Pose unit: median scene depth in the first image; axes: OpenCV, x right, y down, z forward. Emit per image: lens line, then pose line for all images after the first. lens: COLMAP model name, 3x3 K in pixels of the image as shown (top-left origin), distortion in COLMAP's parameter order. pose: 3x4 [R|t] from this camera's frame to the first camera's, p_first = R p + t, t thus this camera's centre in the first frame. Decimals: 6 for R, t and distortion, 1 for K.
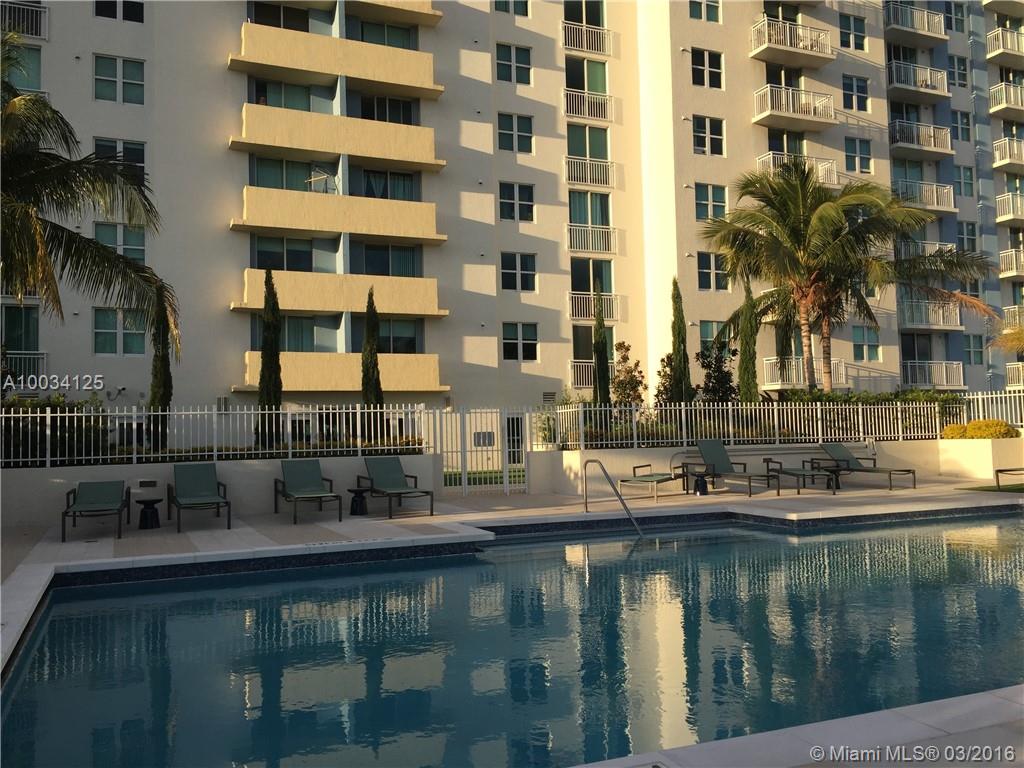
lens RADIAL K [[888.7, 0, 510.0], [0, 888.7, 380.3], [0, 0, 1]] dist [0.048923, -0.006292]
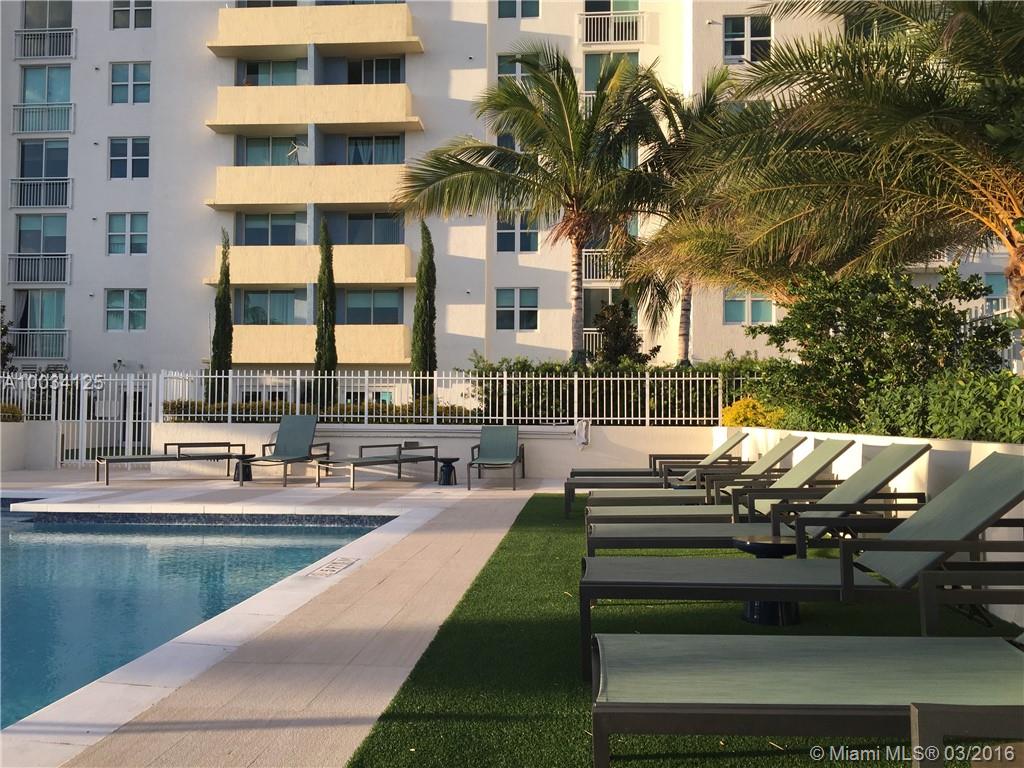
lens RADIAL K [[888.7, 0, 515.0], [0, 888.7, 385.4], [0, 0, 1]] dist [0.048923, -0.006292]
pose [[0.874375, 0.010955, -0.485126, 0.495568], [0.002487, 0.999631, 0.027057, 0.010673], [0.485244, -0.024864, 0.874025, 0.234242]]
